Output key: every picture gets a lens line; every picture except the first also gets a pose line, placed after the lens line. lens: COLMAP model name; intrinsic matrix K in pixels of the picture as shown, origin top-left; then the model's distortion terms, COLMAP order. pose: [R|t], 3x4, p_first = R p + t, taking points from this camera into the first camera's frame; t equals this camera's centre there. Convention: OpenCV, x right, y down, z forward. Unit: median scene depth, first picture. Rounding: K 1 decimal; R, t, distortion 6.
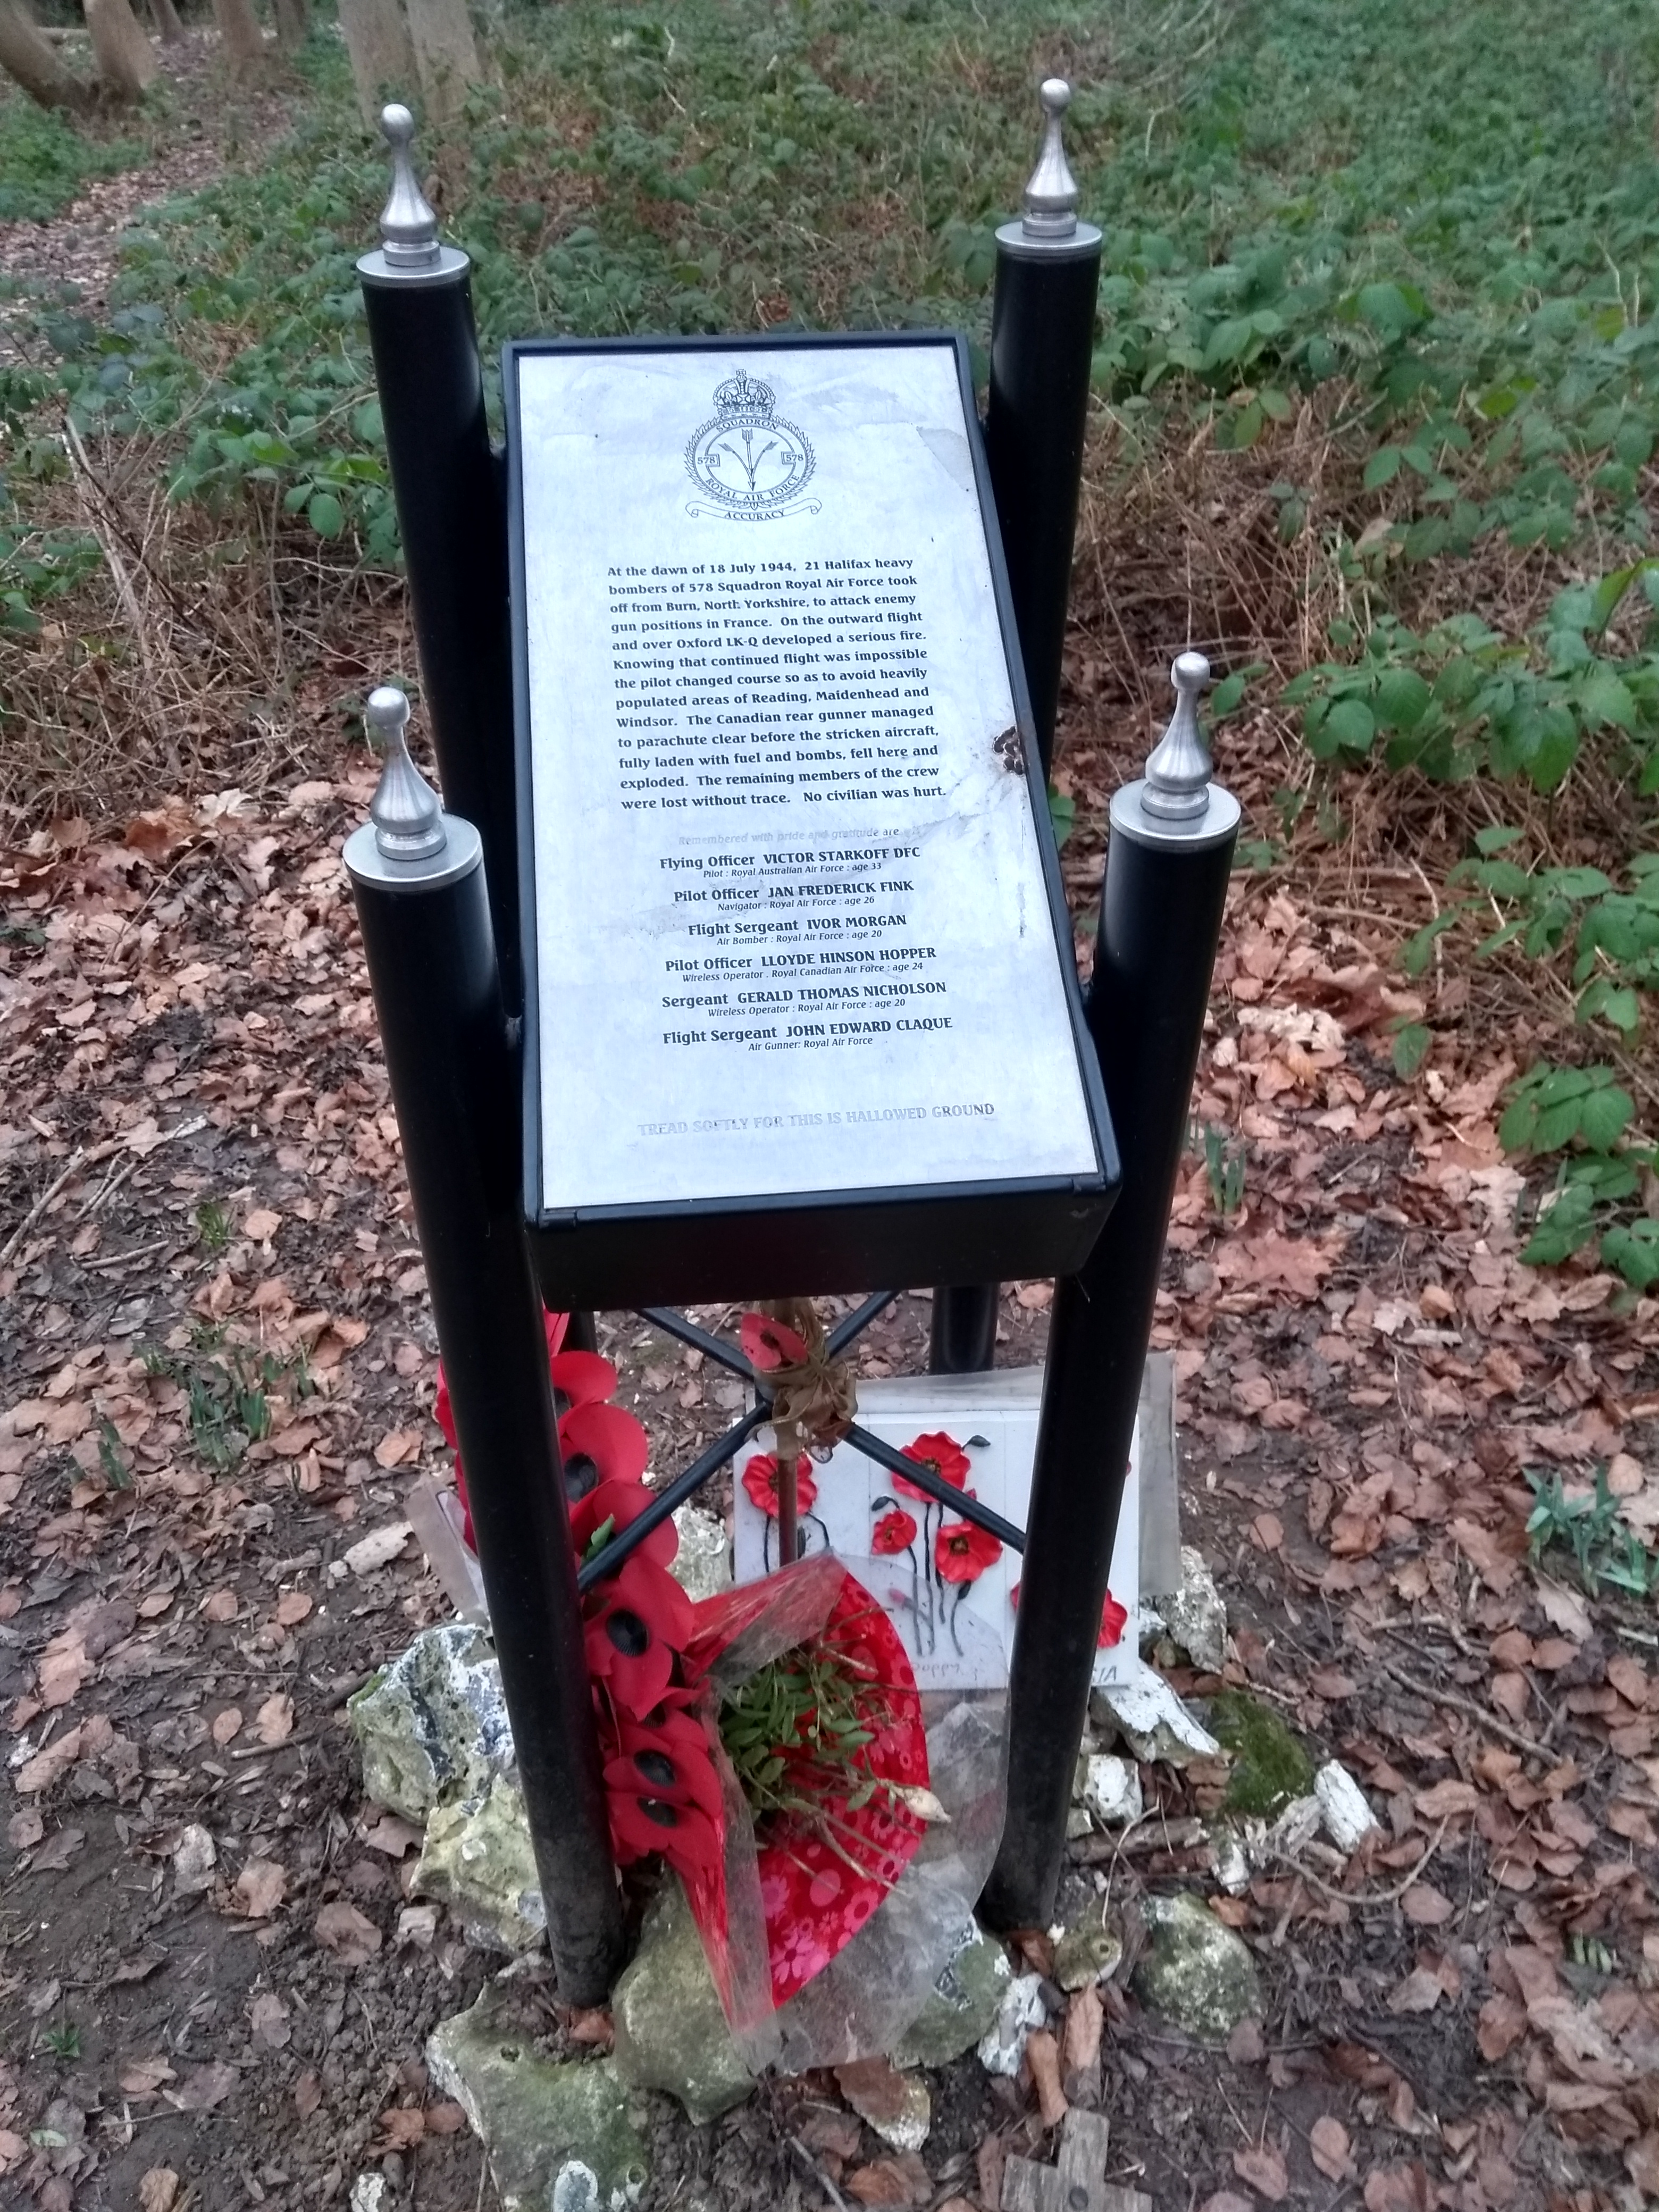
lens RADIAL K [[1750.0, 0, 820.8], [0, 1750.0, 1182.0], [0, 0, 1]] dist [0.125164, -0.218678]
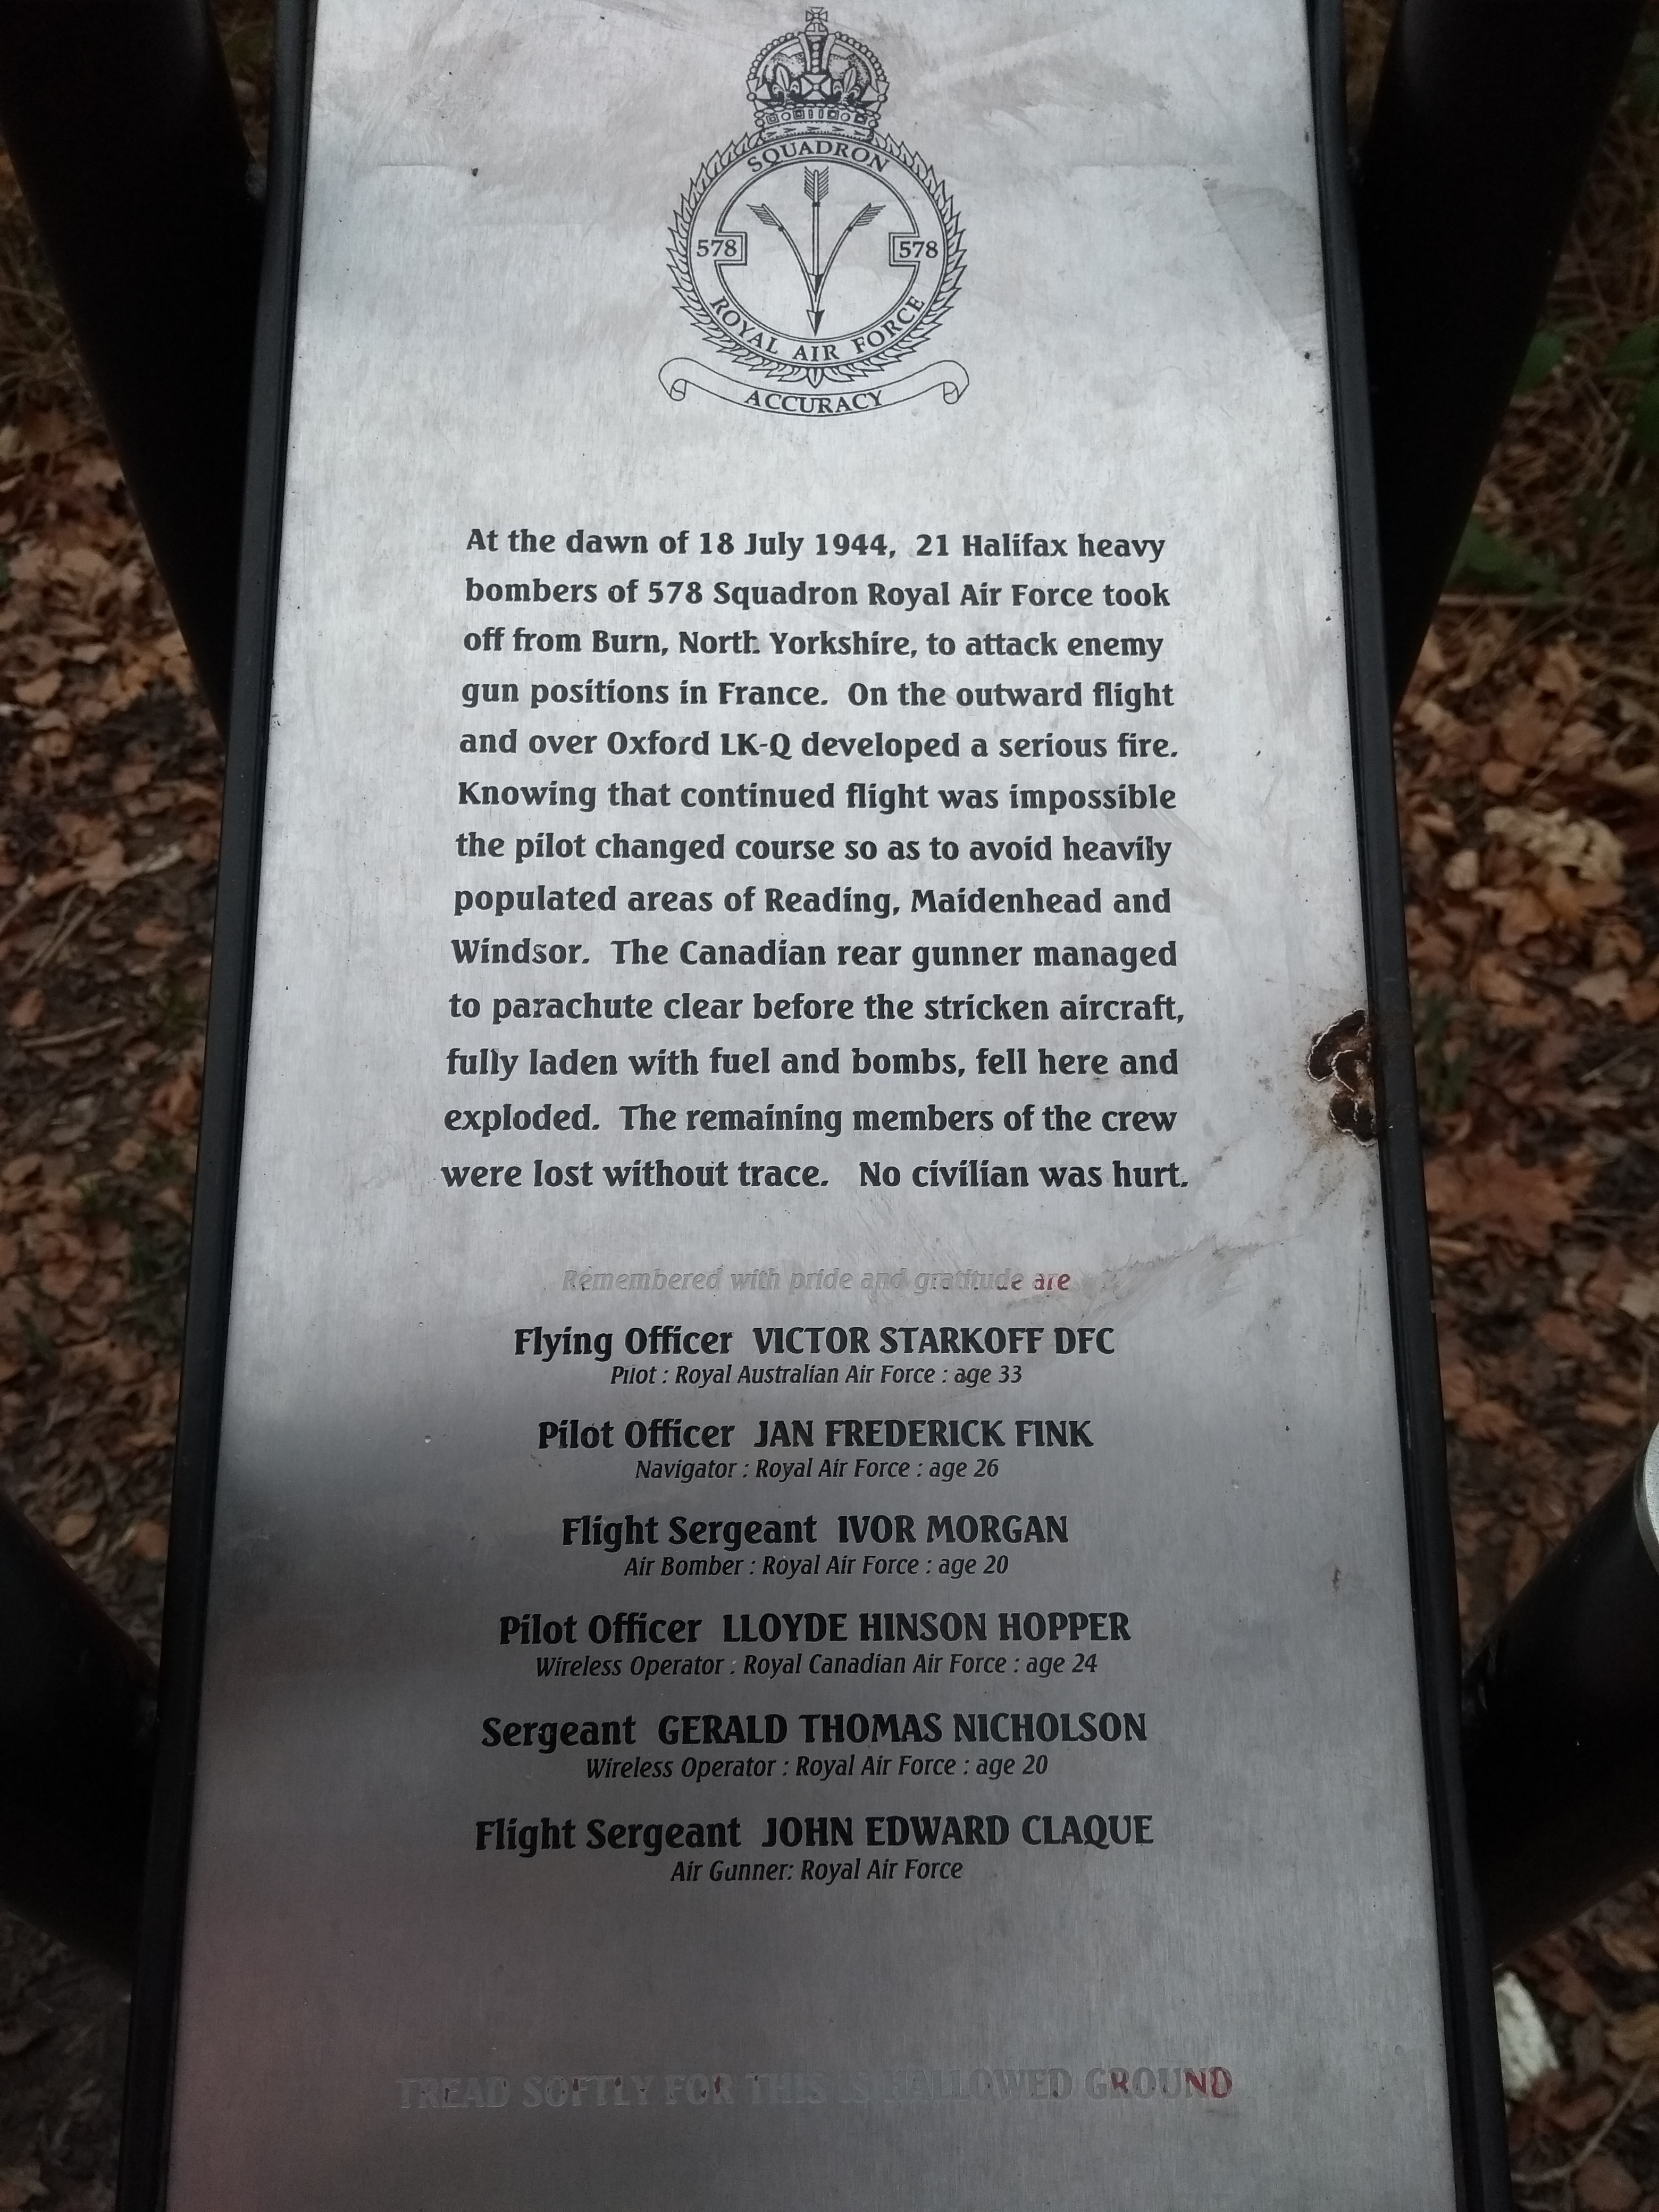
lens RADIAL K [[1745.3, 0, 826.0], [0, 1745.3, 1165.1], [0, 0, 1]] dist [0.096656, -0.151396]
pose [[0.995366, 0.082761, -0.048950, 0.001348], [-0.068836, 0.968774, 0.238201, -0.144374], [0.067135, -0.233727, 0.969982, 0.258162]]
